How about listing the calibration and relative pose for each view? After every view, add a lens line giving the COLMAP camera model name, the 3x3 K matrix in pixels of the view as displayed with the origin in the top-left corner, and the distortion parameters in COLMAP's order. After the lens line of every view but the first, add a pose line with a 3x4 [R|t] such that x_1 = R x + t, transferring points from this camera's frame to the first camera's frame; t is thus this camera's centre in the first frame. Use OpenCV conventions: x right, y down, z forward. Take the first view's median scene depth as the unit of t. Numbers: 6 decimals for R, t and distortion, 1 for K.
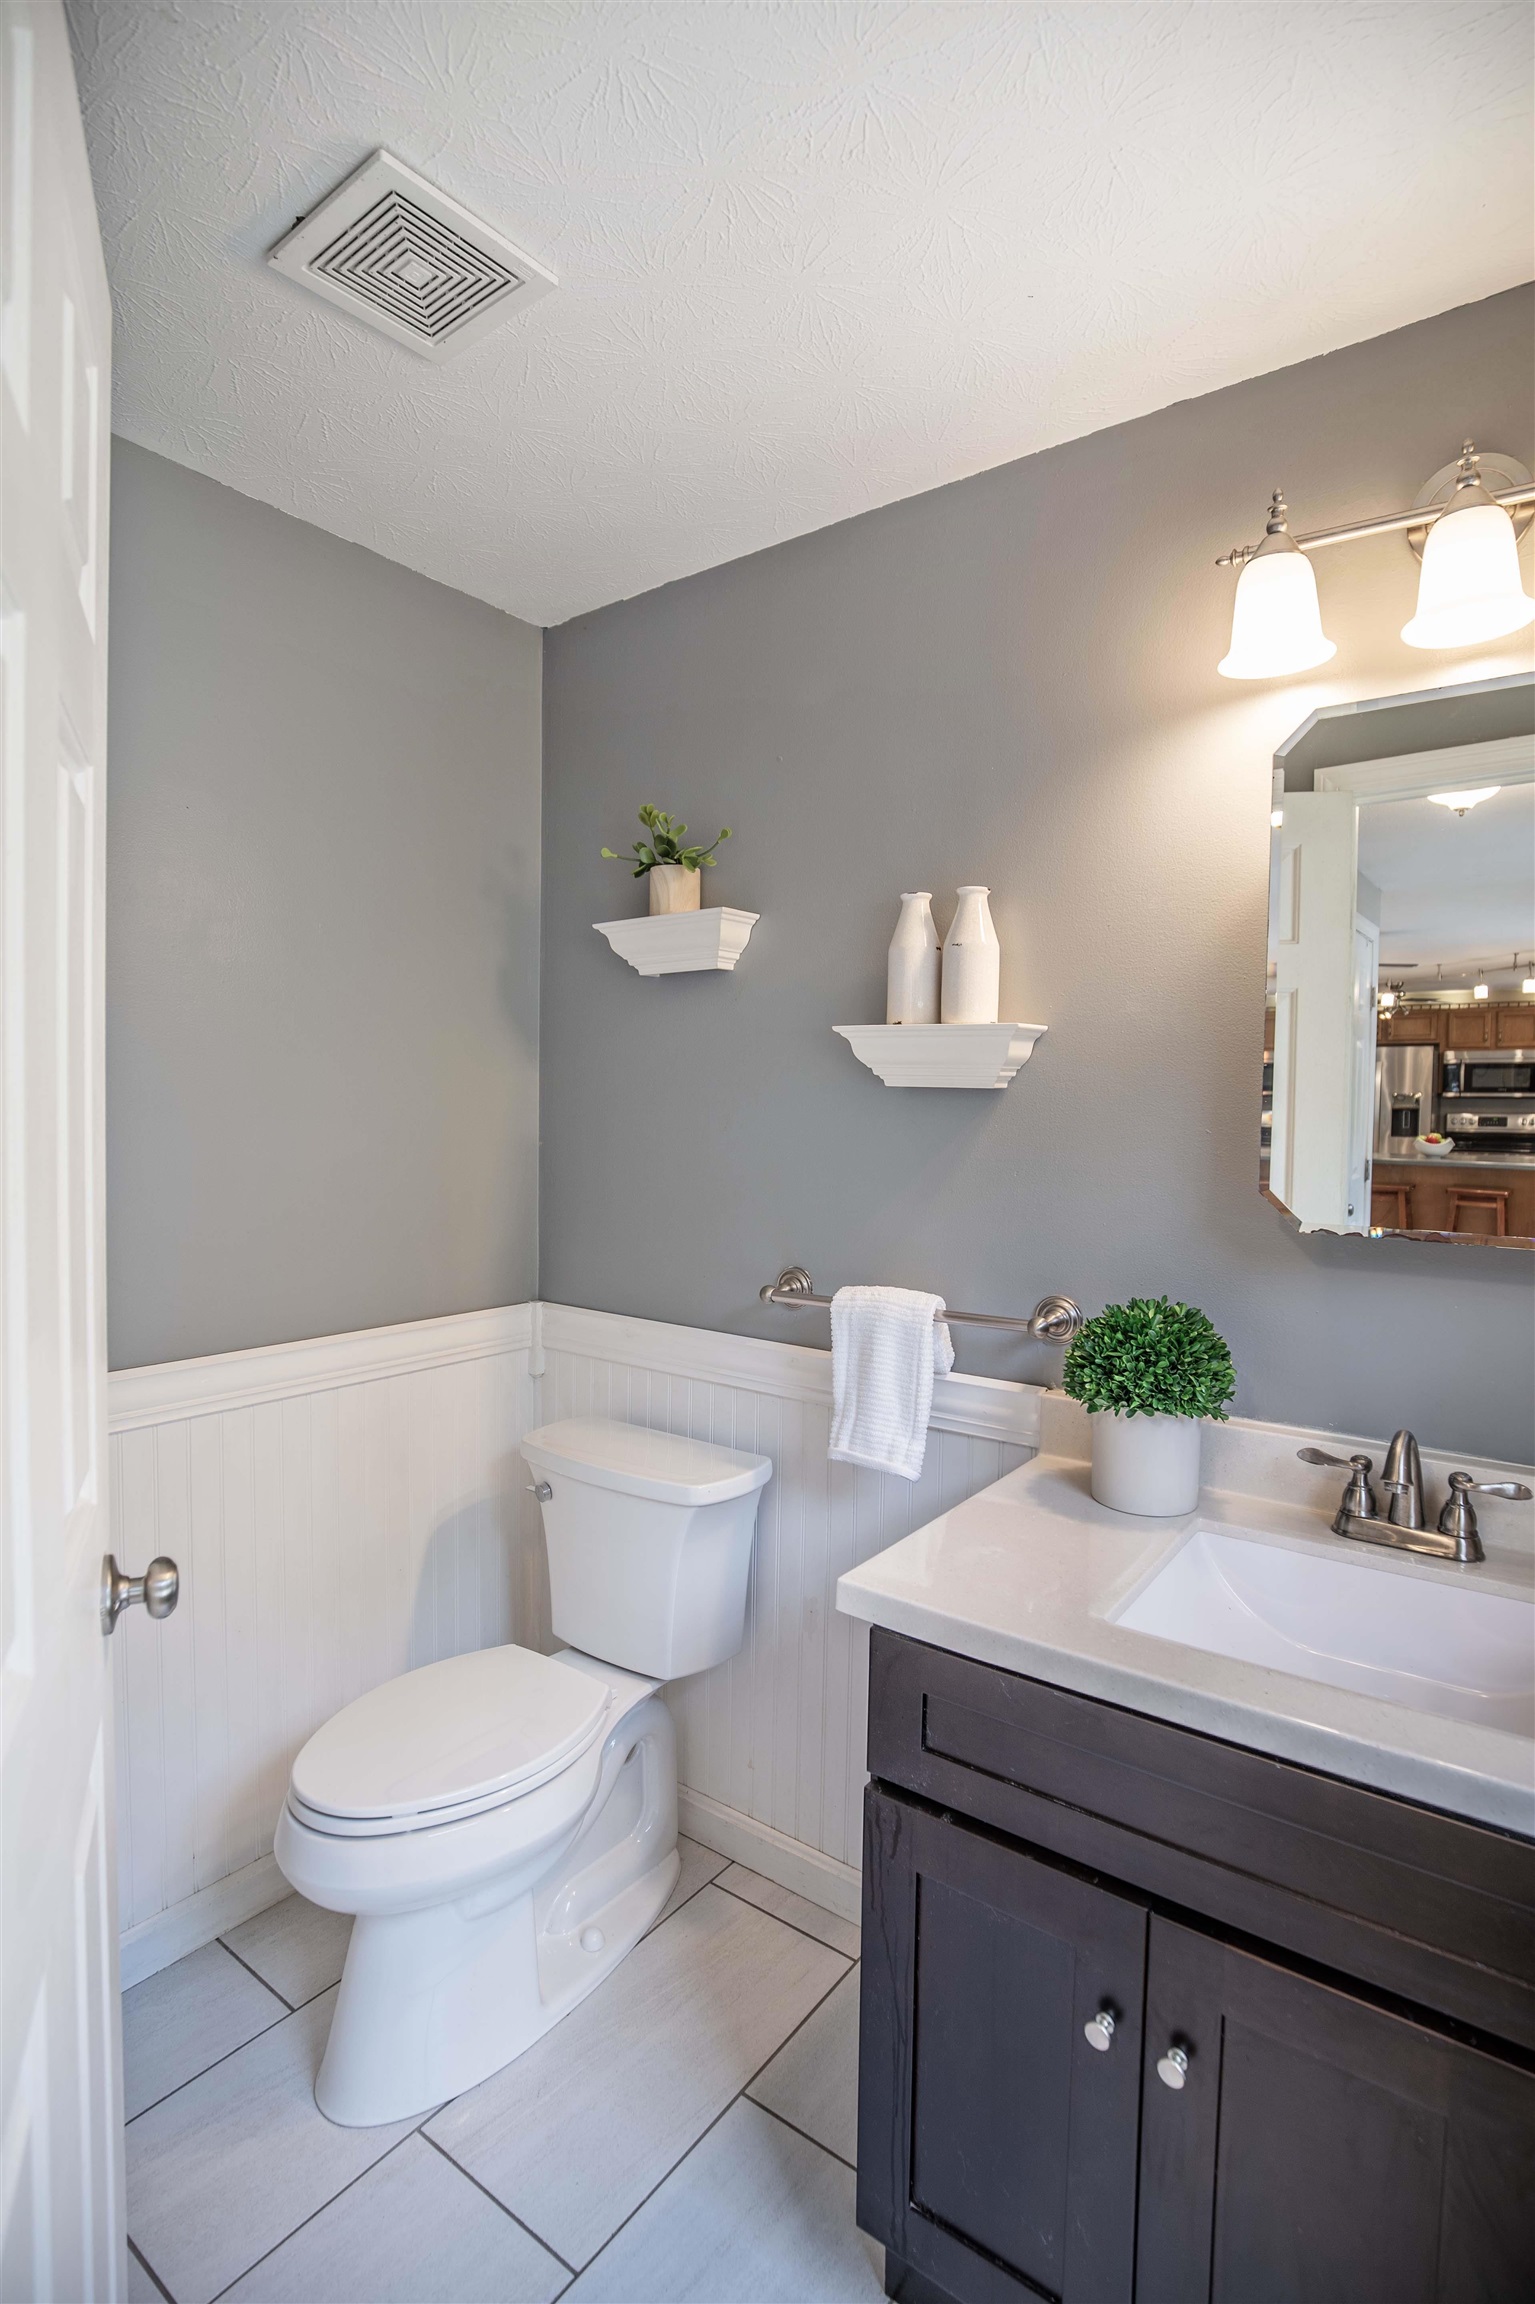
lens RADIAL K [[1067.4, 0, 831.6], [0, 1067.4, 1151.5], [0, 0, 1]] dist [-0.027653, 0.001252]
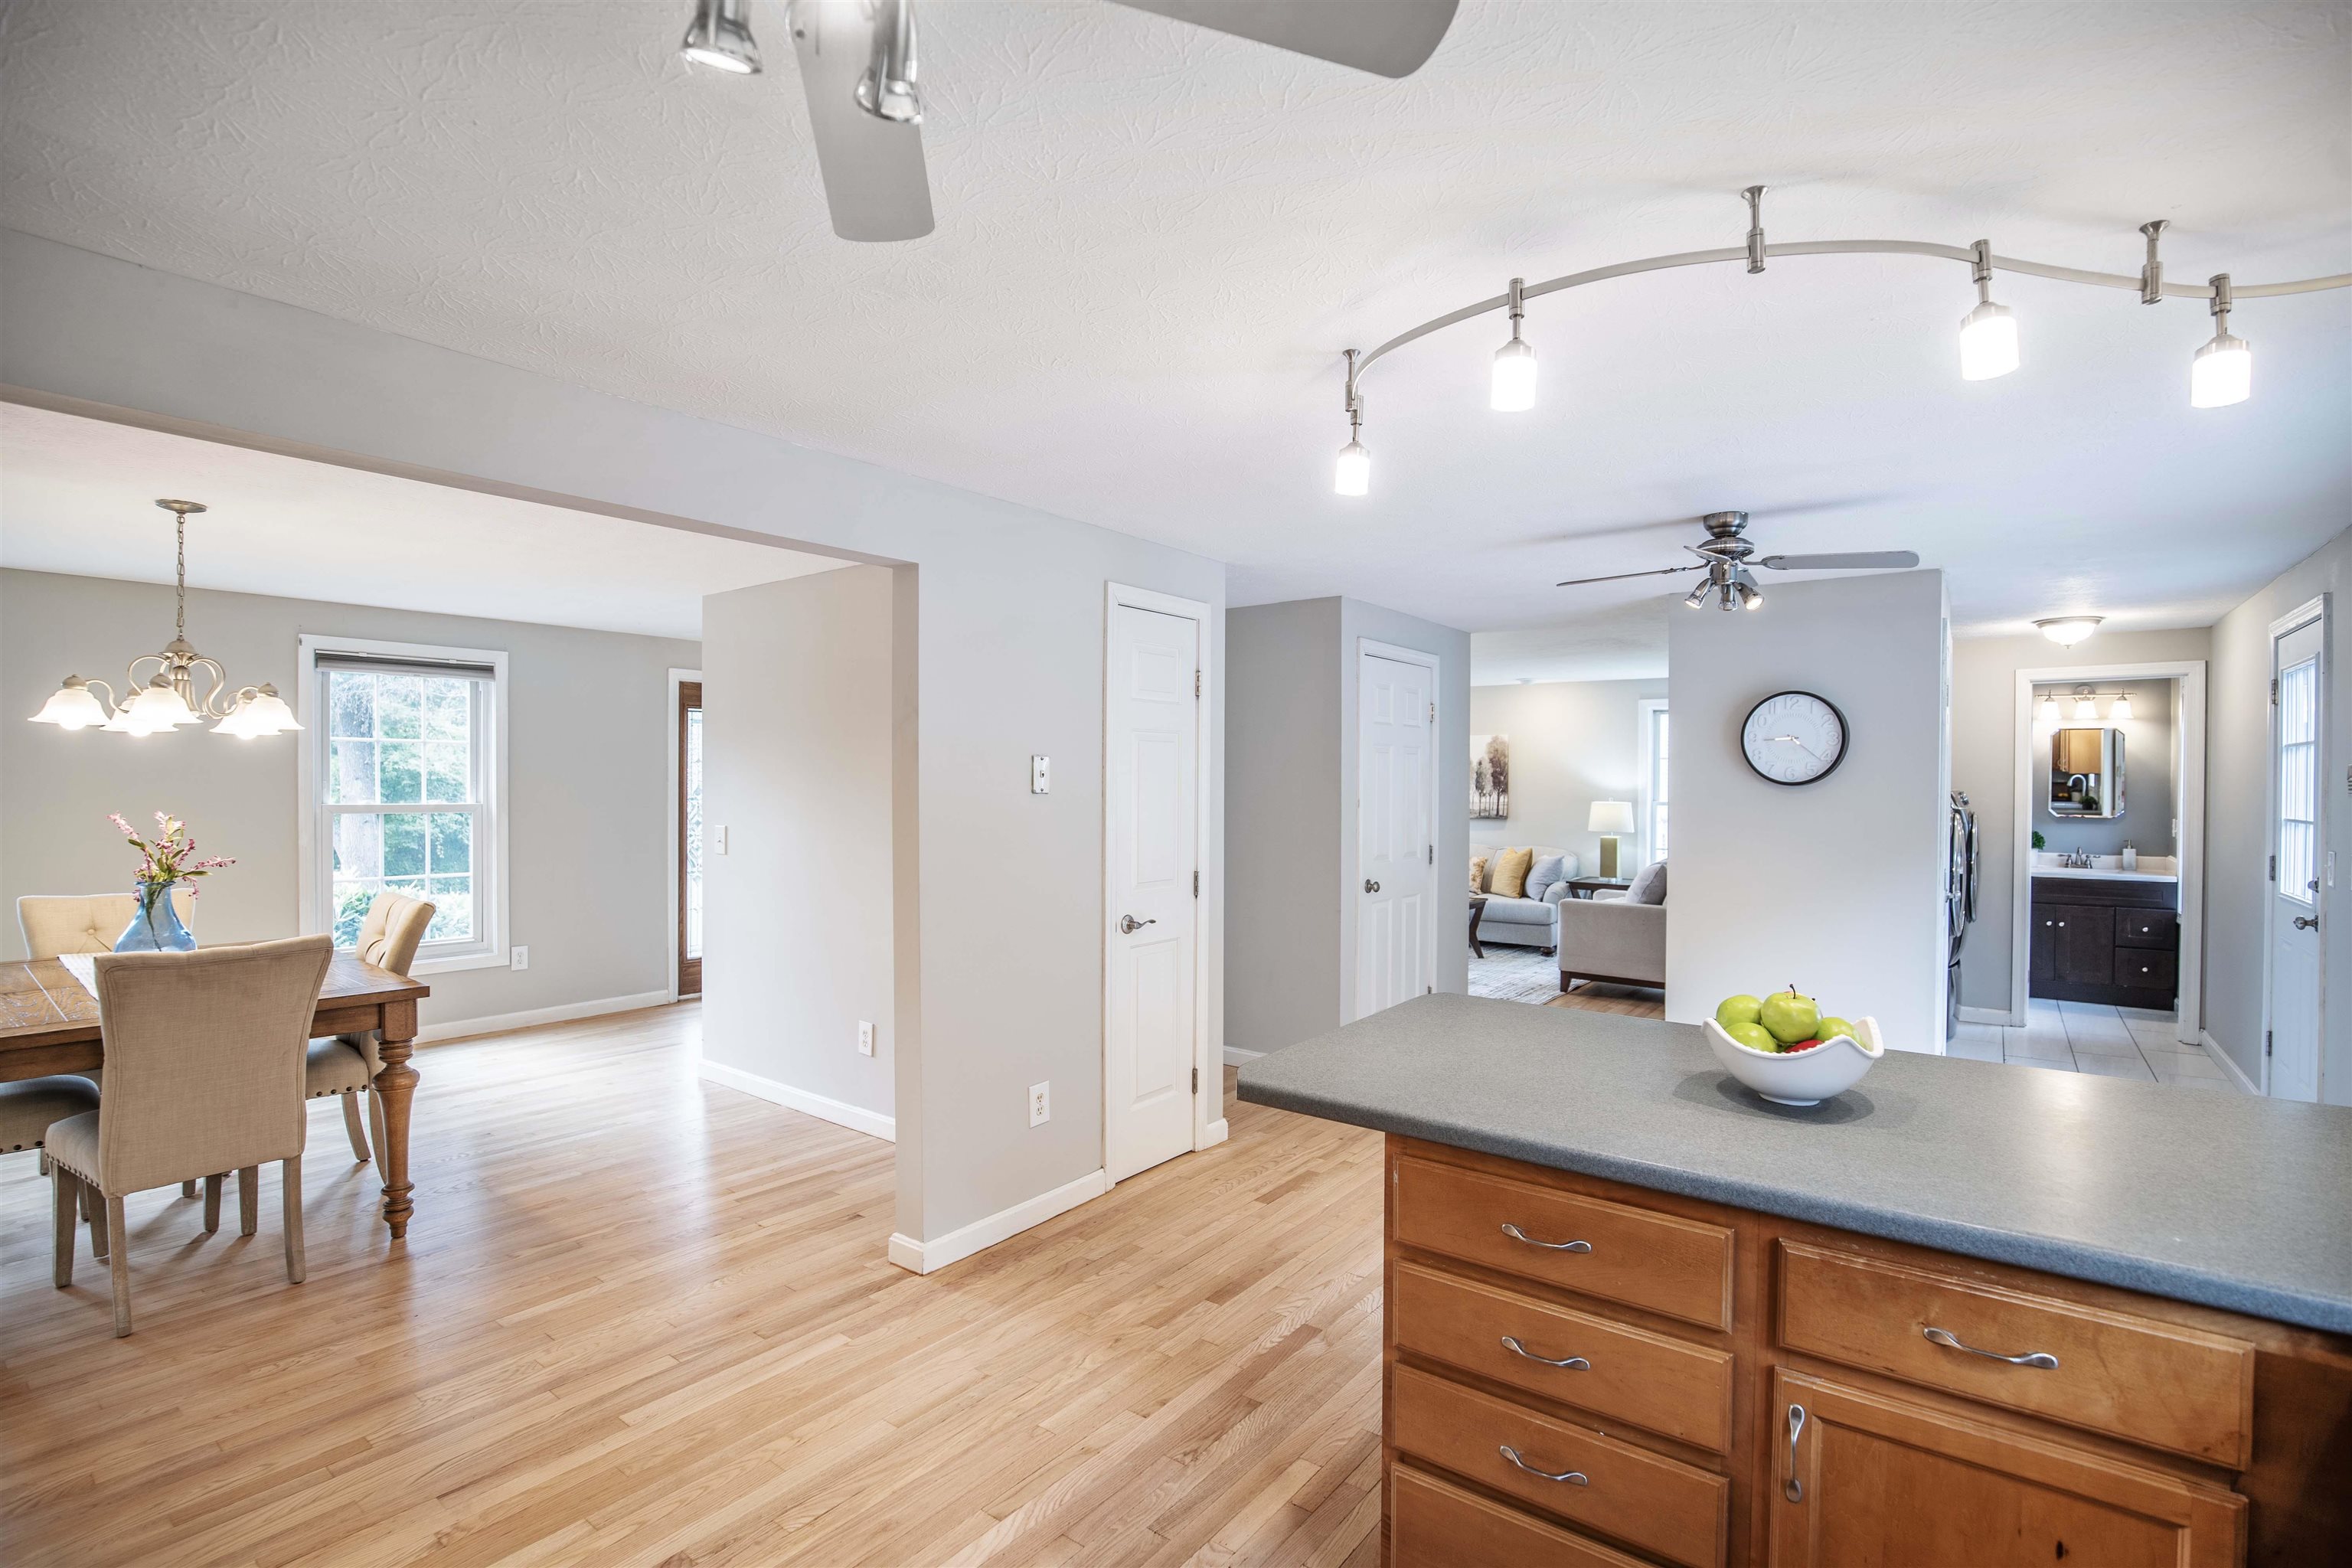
lens RADIAL K [[1089.6, 0, 1177.2], [0, 1089.6, 792.2], [0, 0, 1]] dist [-0.027653, 0.001252]
pose [[0.999264, -0.012933, -0.036108, -0.790281], [0.012188, 0.999710, -0.020783, 0.000783], [0.036367, 0.020328, 0.999132, -0.956256]]
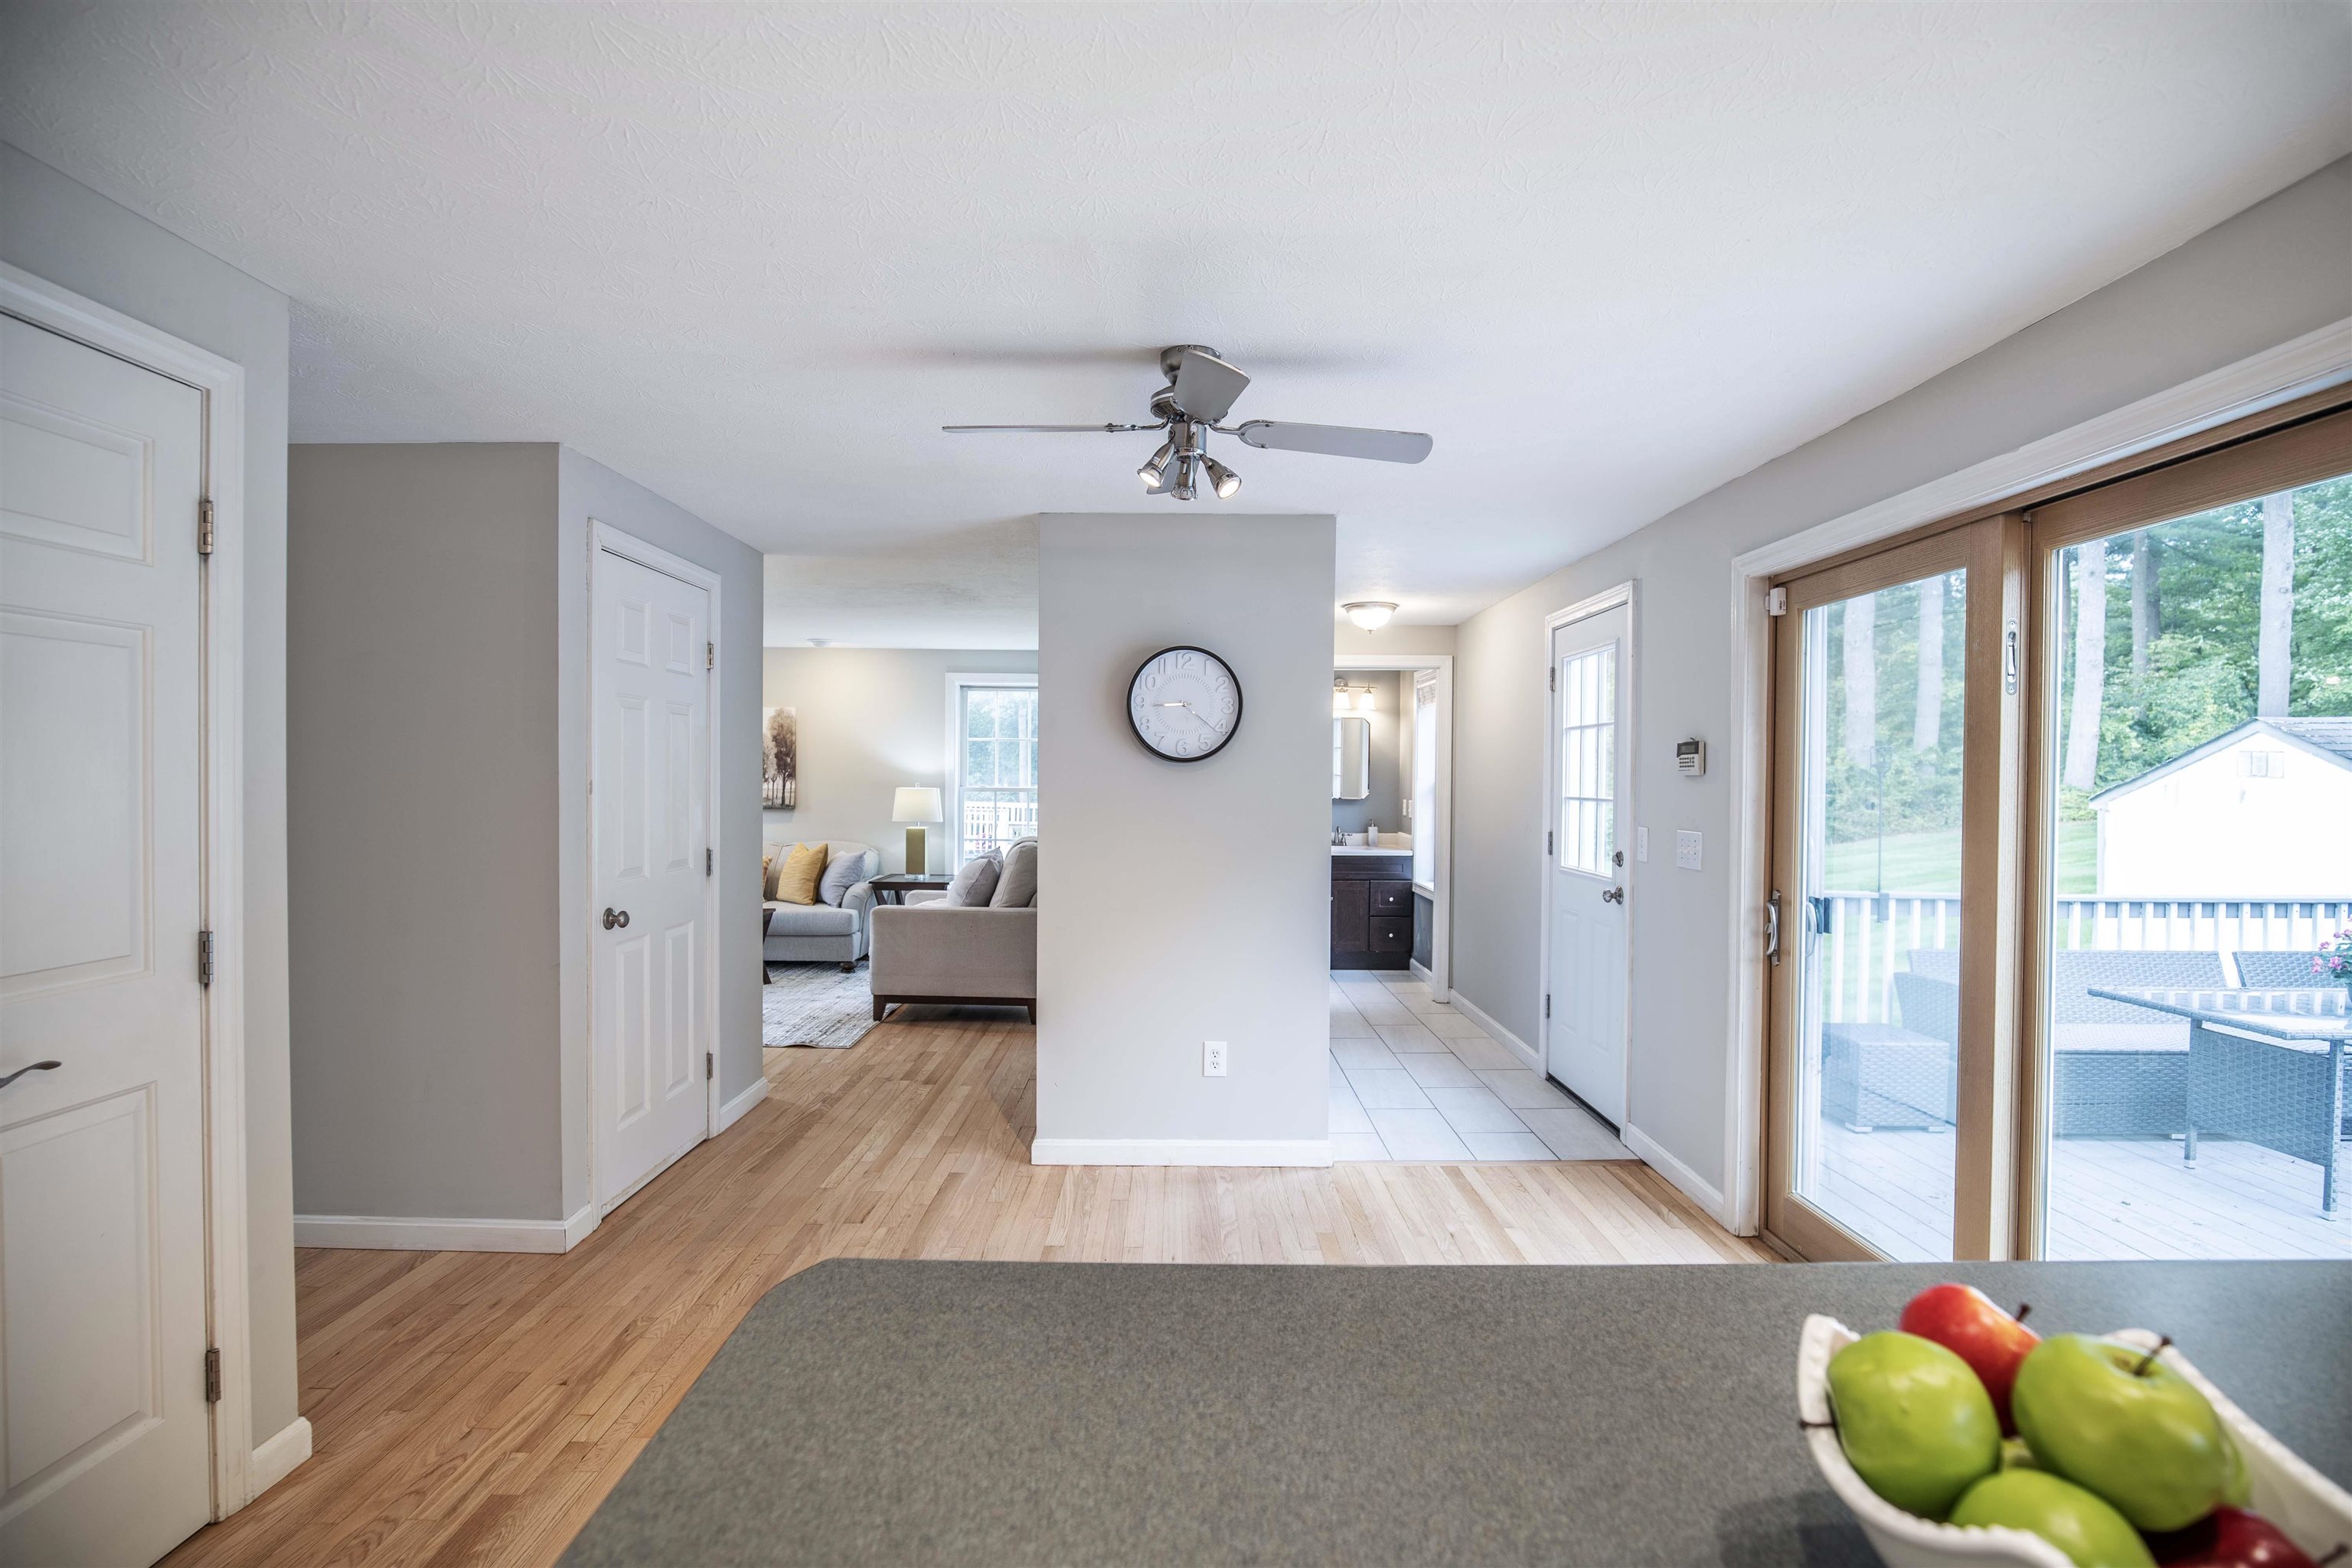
lens RADIAL K [[1089.6, 0, 1177.2], [0, 1089.6, 792.2], [0, 0, 1]] dist [-0.027653, 0.001252]
pose [[0.814603, -0.020058, 0.579672, -0.754584], [0.023850, 0.999715, 0.001077, 0.001939], [-0.579529, 0.012948, 0.814849, -0.711353]]
